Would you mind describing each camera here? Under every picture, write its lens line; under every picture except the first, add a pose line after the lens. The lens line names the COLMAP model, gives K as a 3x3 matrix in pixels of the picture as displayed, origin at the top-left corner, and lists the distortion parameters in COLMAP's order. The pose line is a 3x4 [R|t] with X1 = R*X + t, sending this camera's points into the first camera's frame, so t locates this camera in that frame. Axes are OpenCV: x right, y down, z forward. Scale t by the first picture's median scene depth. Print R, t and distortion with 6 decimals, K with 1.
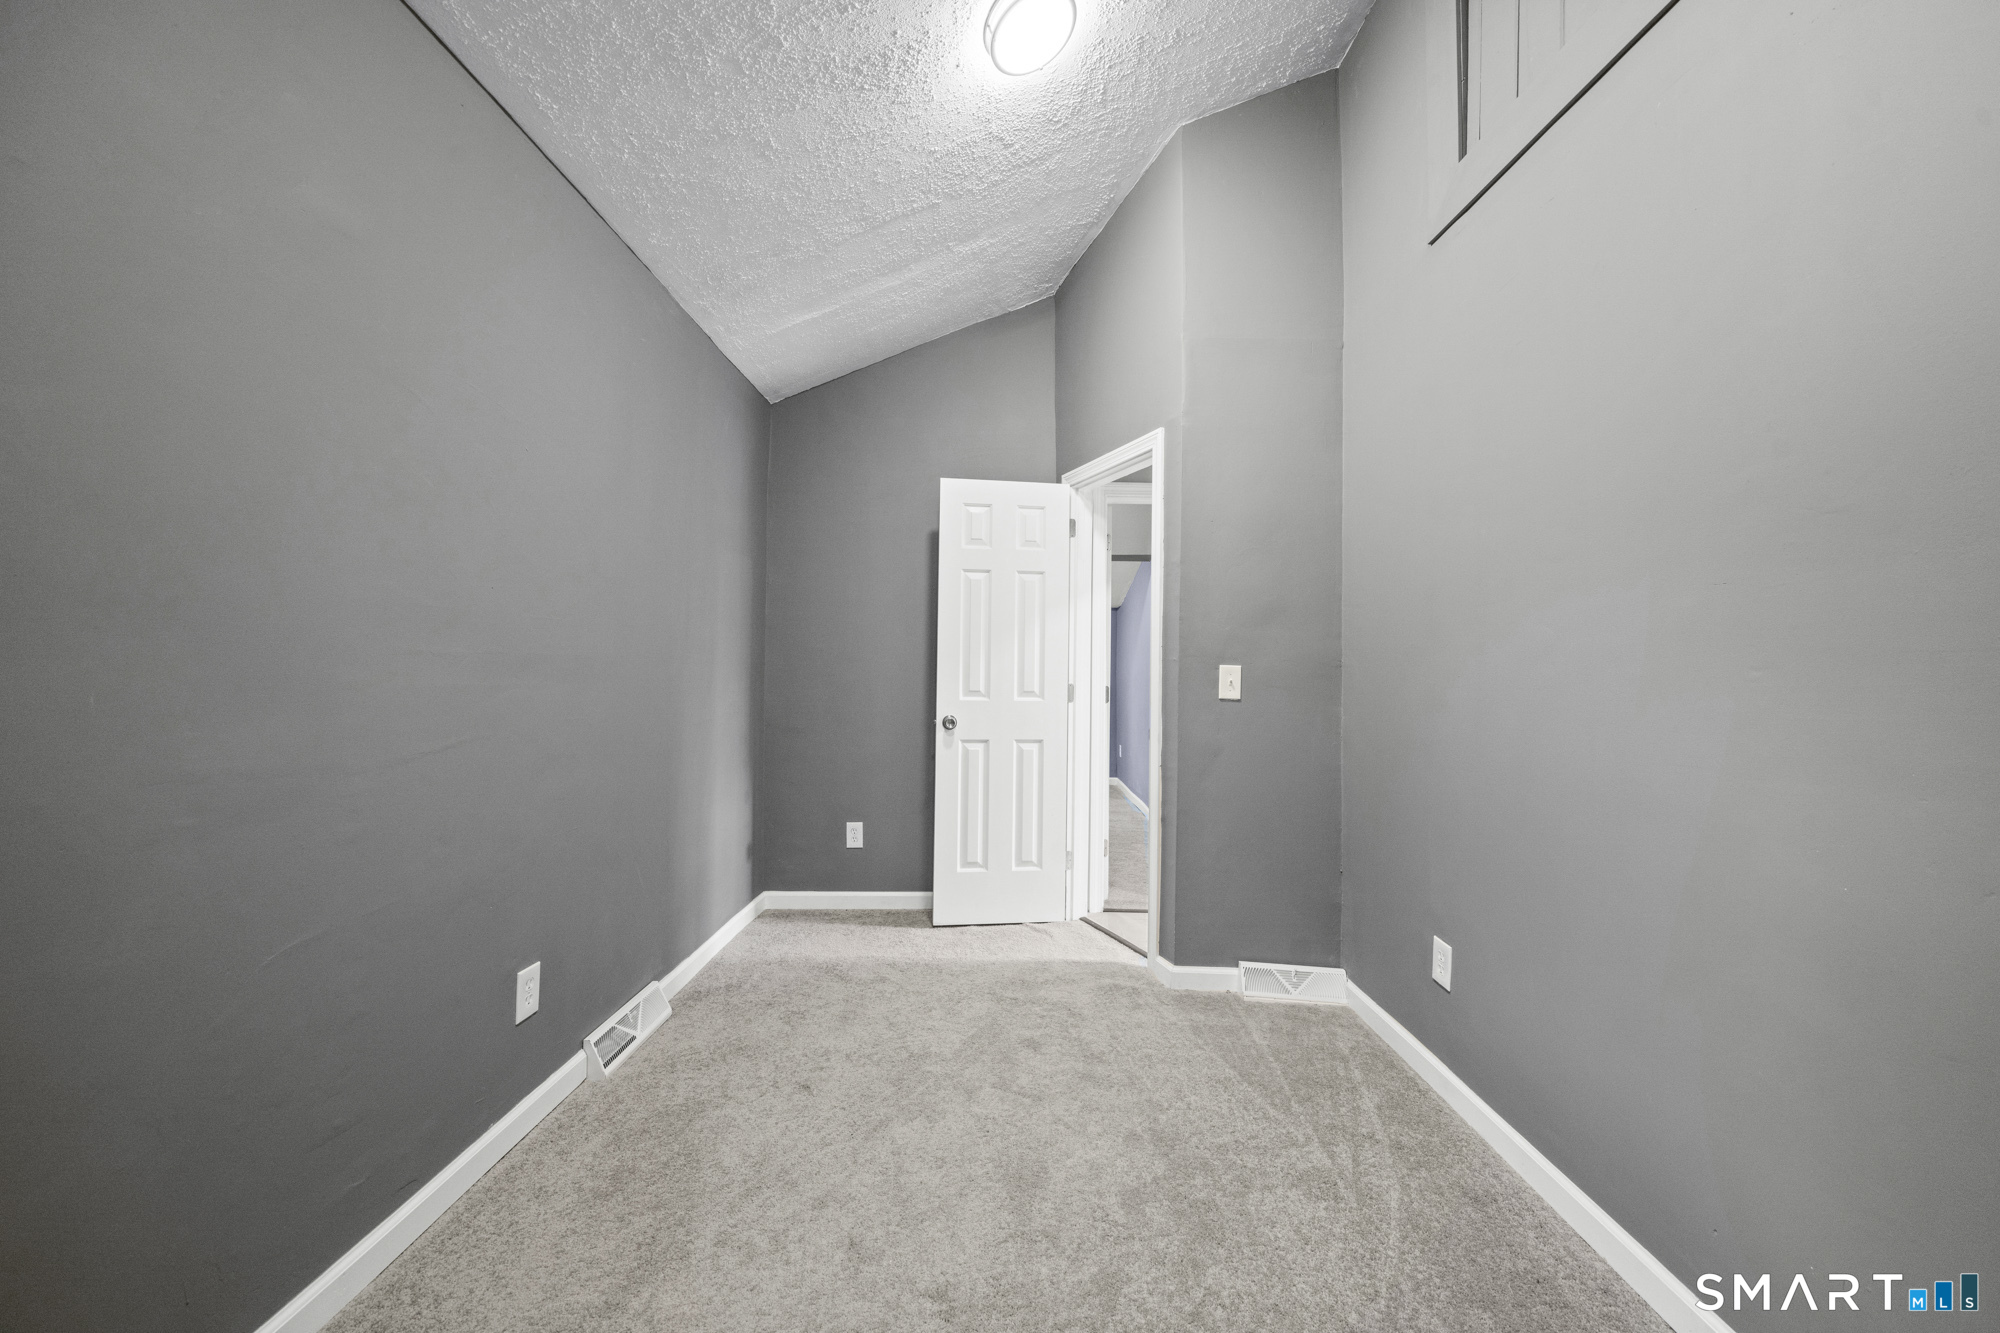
lens RADIAL K [[661.8, 0, 1012.9], [0, 661.8, 678.9], [0, 0, 1]] dist [-0.006083, -0.000147]
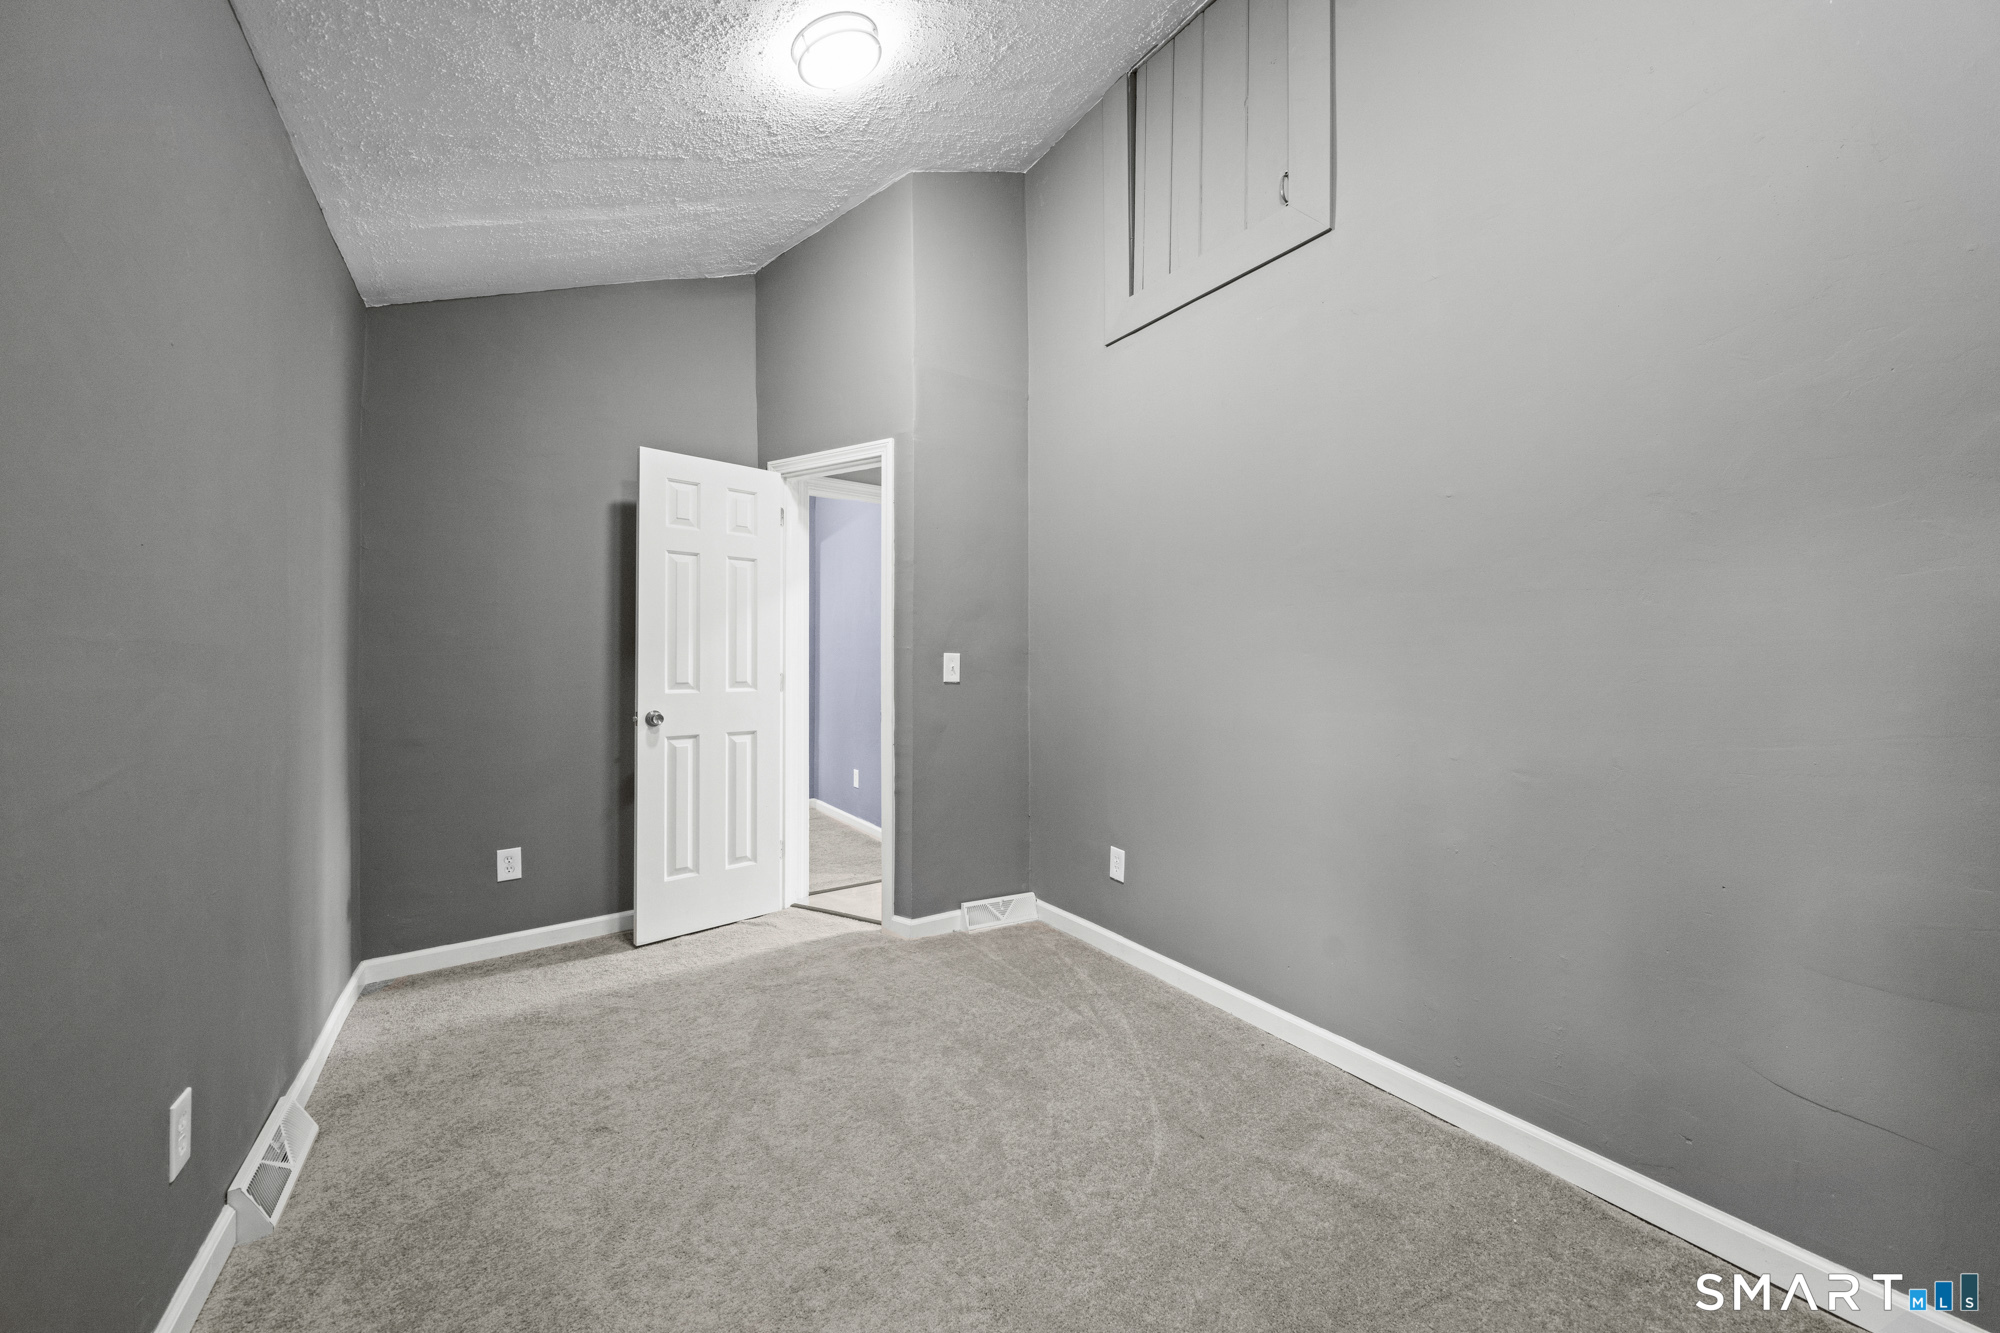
lens RADIAL K [[661.8, 0, 1012.9], [0, 661.8, 678.9], [0, 0, 1]] dist [-0.006083, -0.000147]
pose [[0.829713, -0.028553, 0.557460, -0.233583], [0.019254, 0.999561, 0.022539, 0.000478], [-0.557858, -0.007967, 0.829898, -0.031459]]
